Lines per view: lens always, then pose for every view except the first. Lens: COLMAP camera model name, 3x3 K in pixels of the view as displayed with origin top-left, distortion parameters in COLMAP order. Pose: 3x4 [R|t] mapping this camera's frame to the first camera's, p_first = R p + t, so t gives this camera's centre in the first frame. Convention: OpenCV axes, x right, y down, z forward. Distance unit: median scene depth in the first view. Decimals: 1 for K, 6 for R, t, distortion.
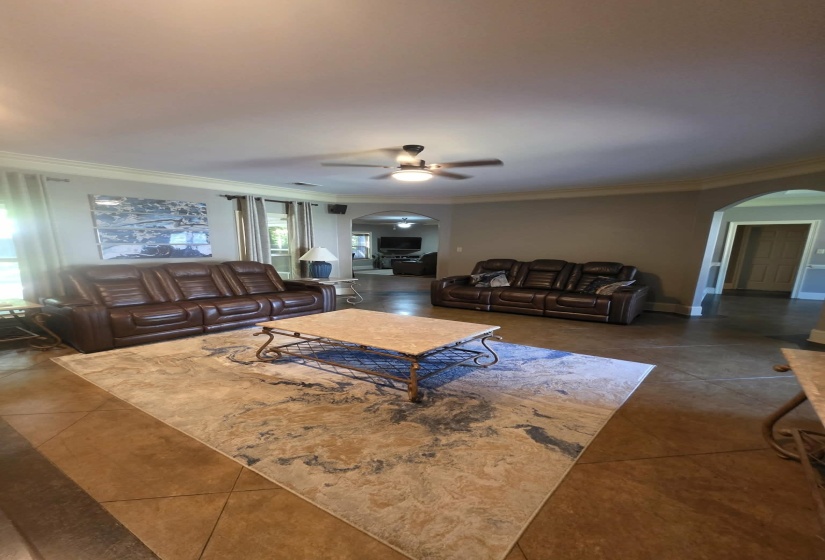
lens RADIAL K [[453.8, 0, 381.6], [0, 453.8, 279.2], [0, 0, 1]] dist [-0.000716, -0.000155]
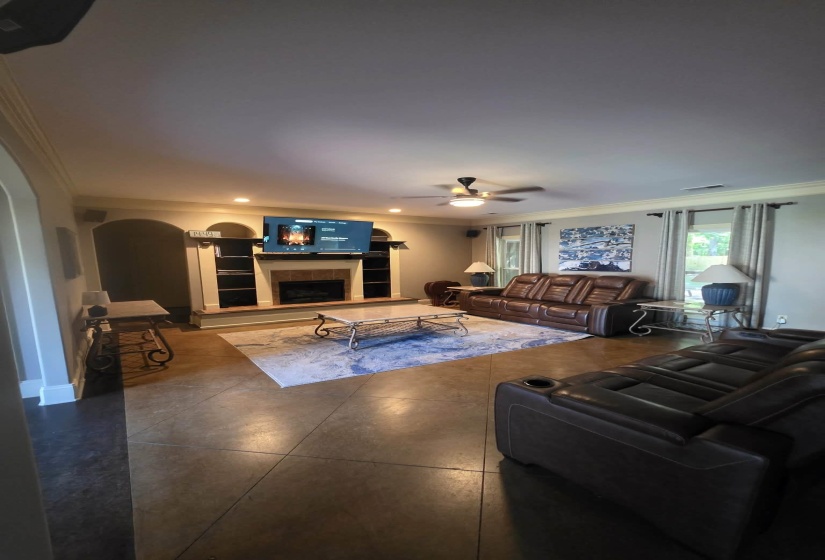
lens RADIAL K [[429.4, 0, 412.0], [0, 429.4, 316.2], [0, 0, 1]] dist [0.000057, -0.000021]
pose [[-0.291413, 0.128665, -0.947905, 0.876786], [-0.066404, 0.985802, 0.154223, -0.074086], [0.954290, 0.107887, -0.278732, 0.849948]]
